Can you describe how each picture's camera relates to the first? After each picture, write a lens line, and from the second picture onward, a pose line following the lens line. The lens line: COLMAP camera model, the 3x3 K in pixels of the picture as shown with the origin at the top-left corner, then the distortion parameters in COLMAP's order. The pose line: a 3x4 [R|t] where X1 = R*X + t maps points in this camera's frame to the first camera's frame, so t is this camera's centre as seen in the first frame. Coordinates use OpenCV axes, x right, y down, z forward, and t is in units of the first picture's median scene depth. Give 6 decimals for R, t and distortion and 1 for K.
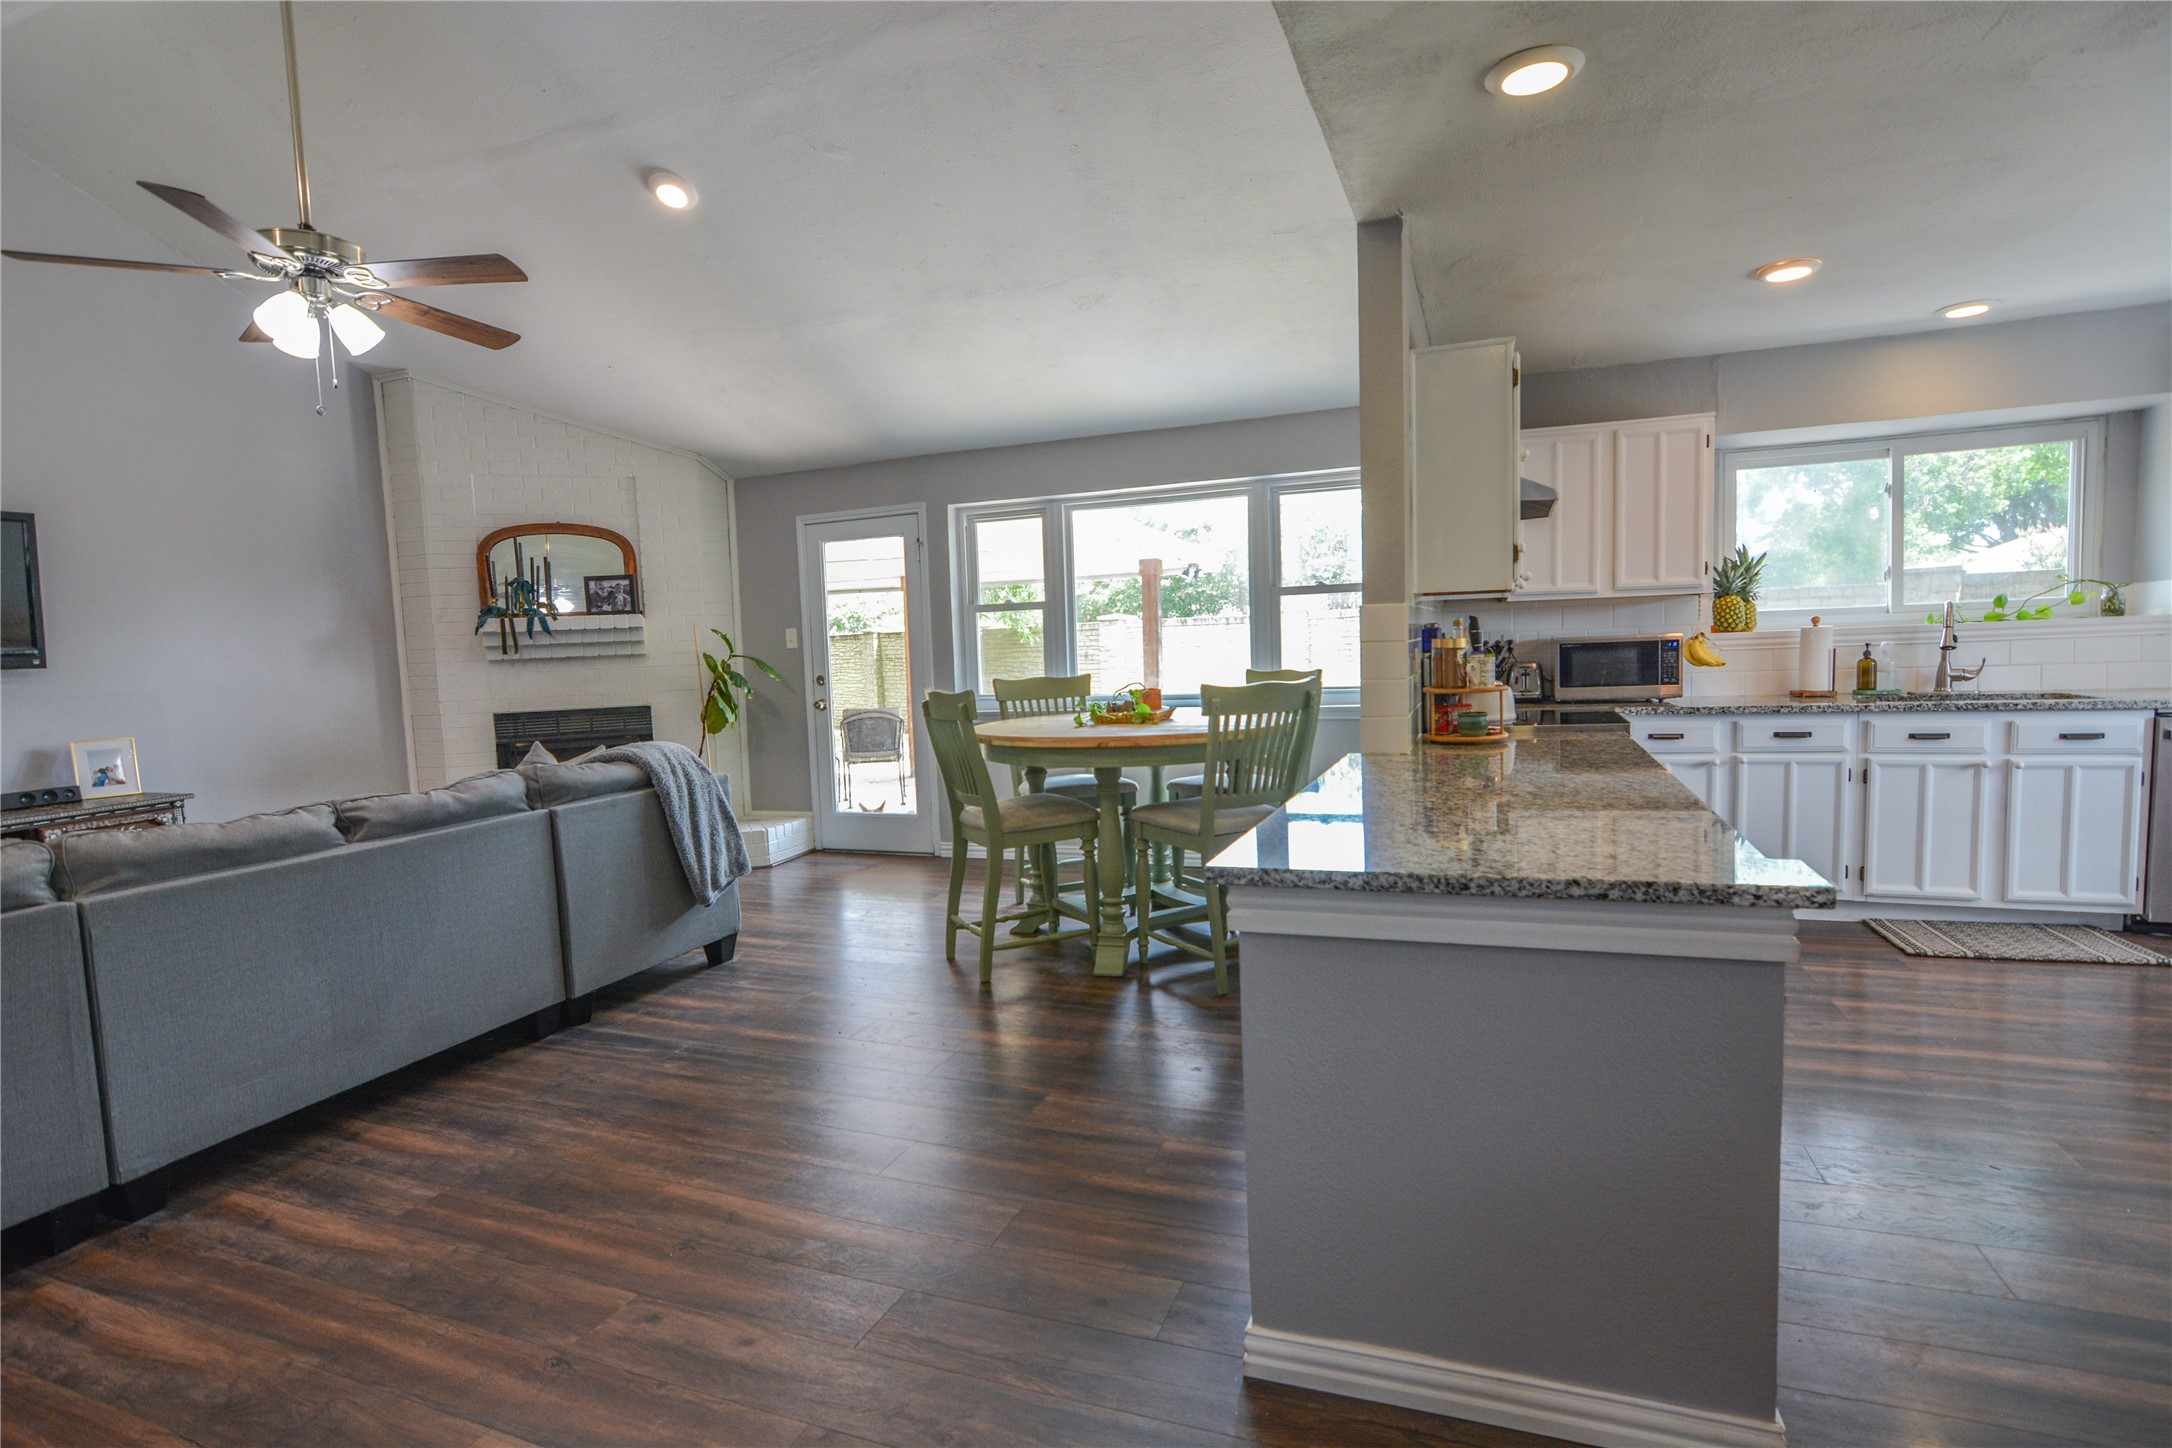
lens RADIAL K [[1045.9, 0, 1105.0], [0, 1045.9, 733.0], [0, 0, 1]] dist [-0.030219, 0.009746]
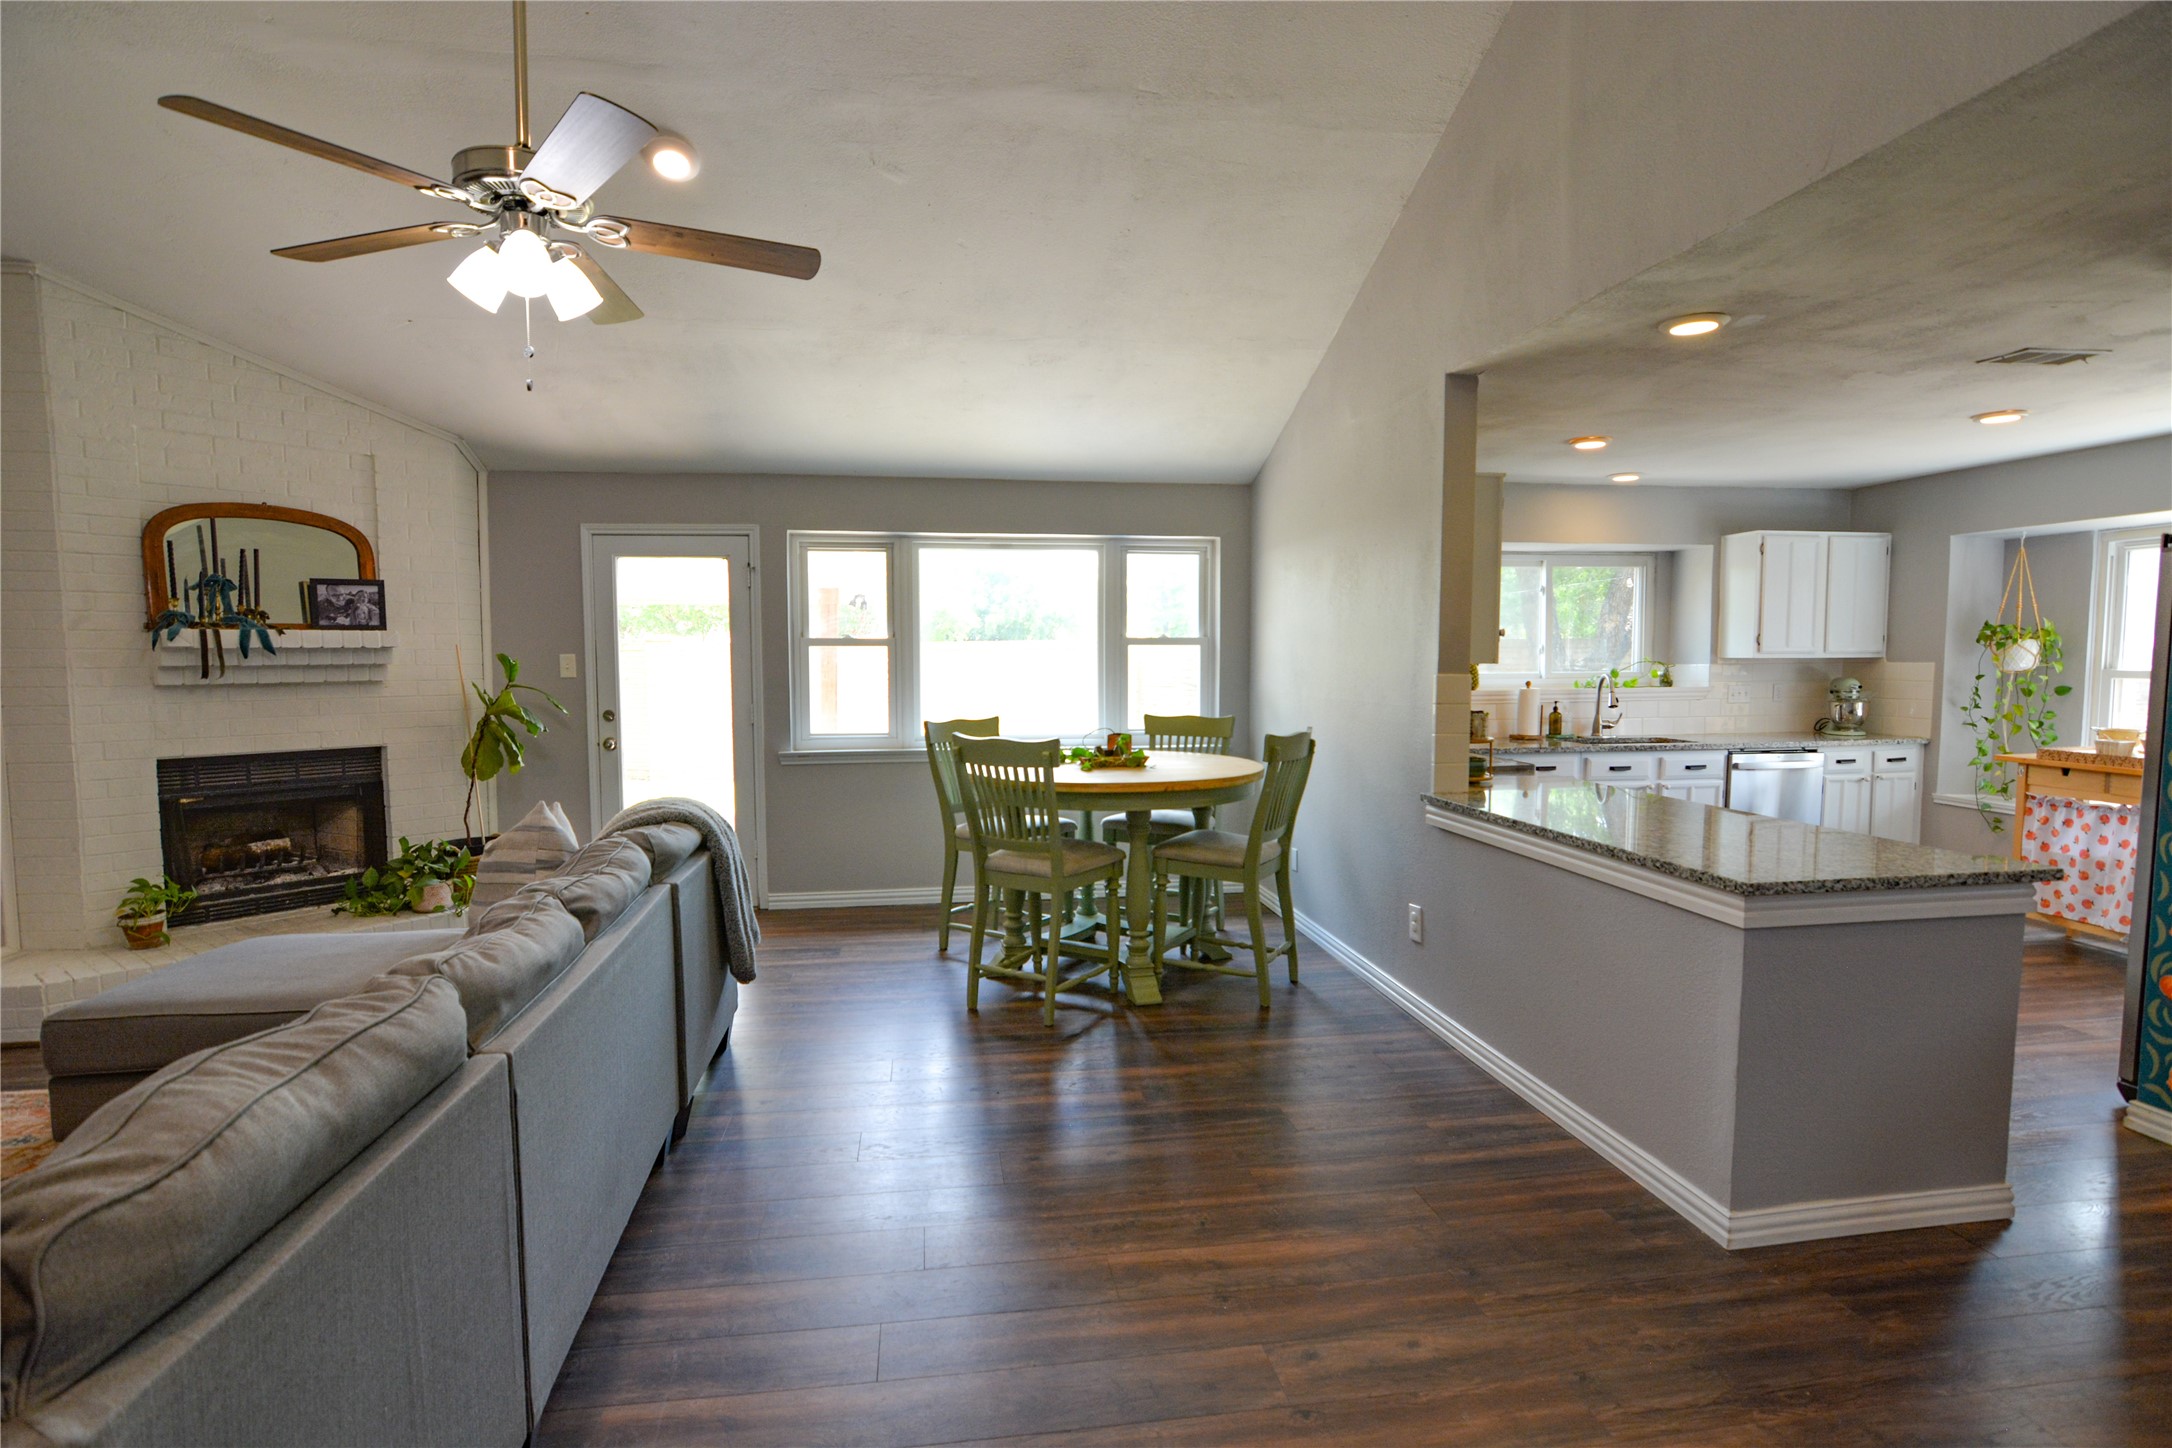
lens RADIAL K [[1045.9, 0, 1105.0], [0, 1045.9, 733.0], [0, 0, 1]] dist [-0.030219, 0.009746]
pose [[0.870668, 0.001920, 0.491868, -0.463025], [0.009898, 0.999721, -0.021424, -0.018771], [-0.491772, 0.023522, 0.870406, 0.070120]]
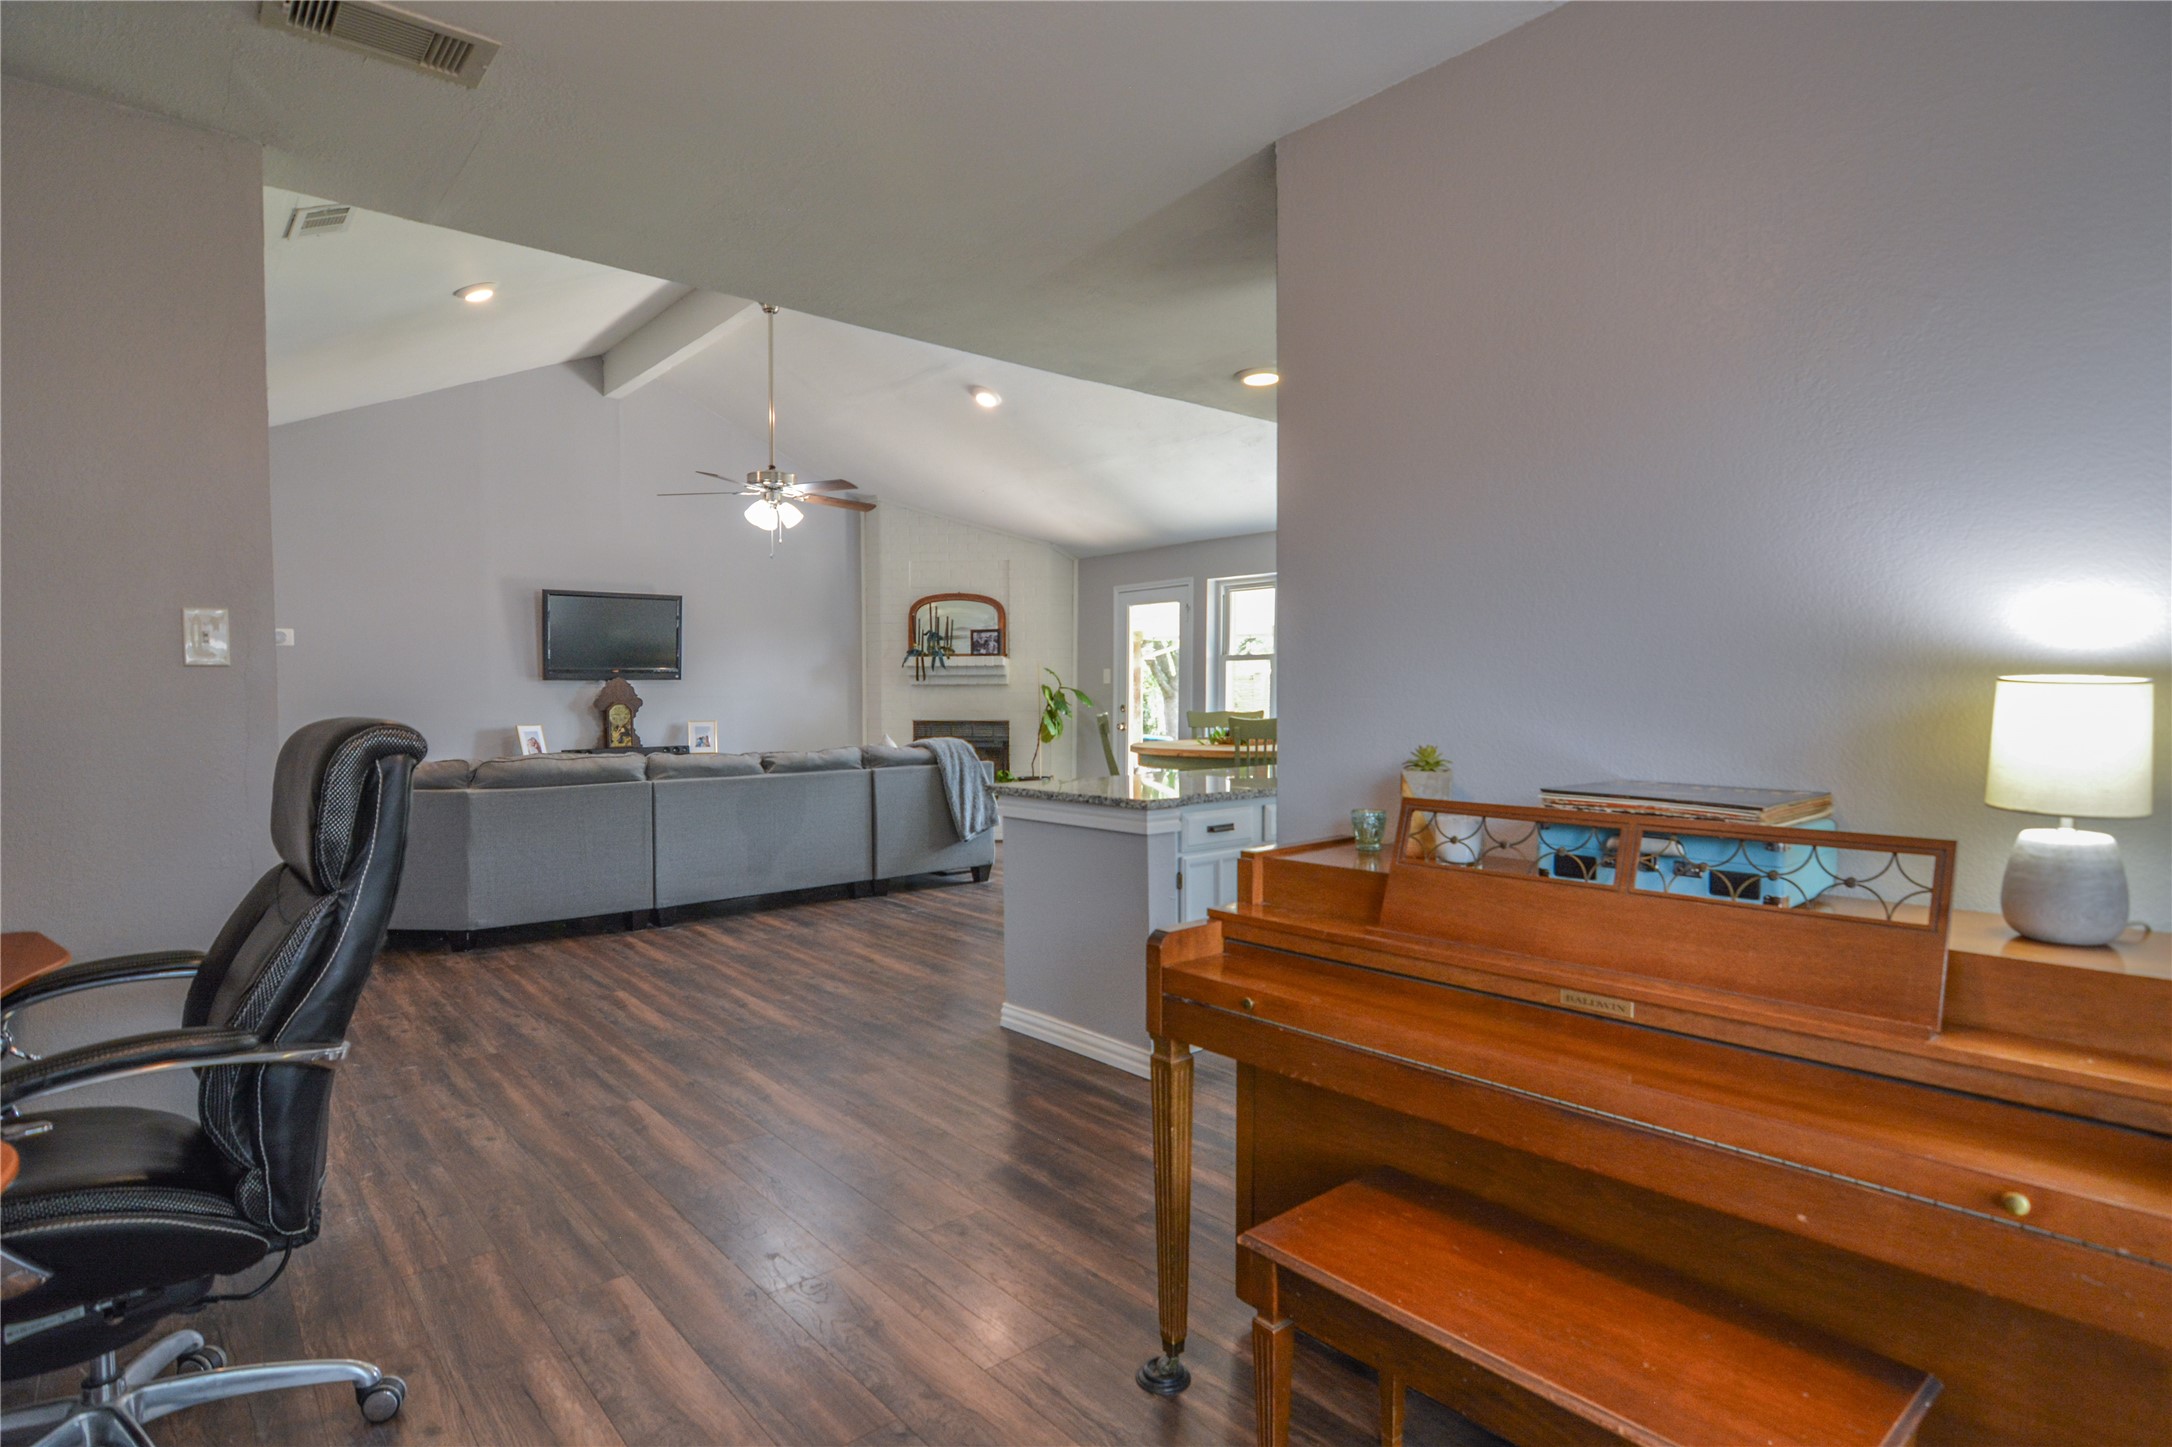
lens RADIAL K [[1045.9, 0, 1105.0], [0, 1045.9, 732.5], [0, 0, 1]] dist [-0.030219, 0.009746]
pose [[0.896017, 0.054689, -0.440638, 0.409435], [-0.070786, 0.997288, -0.020163, 0.012437], [0.438340, 0.049258, 0.897458, -0.290111]]
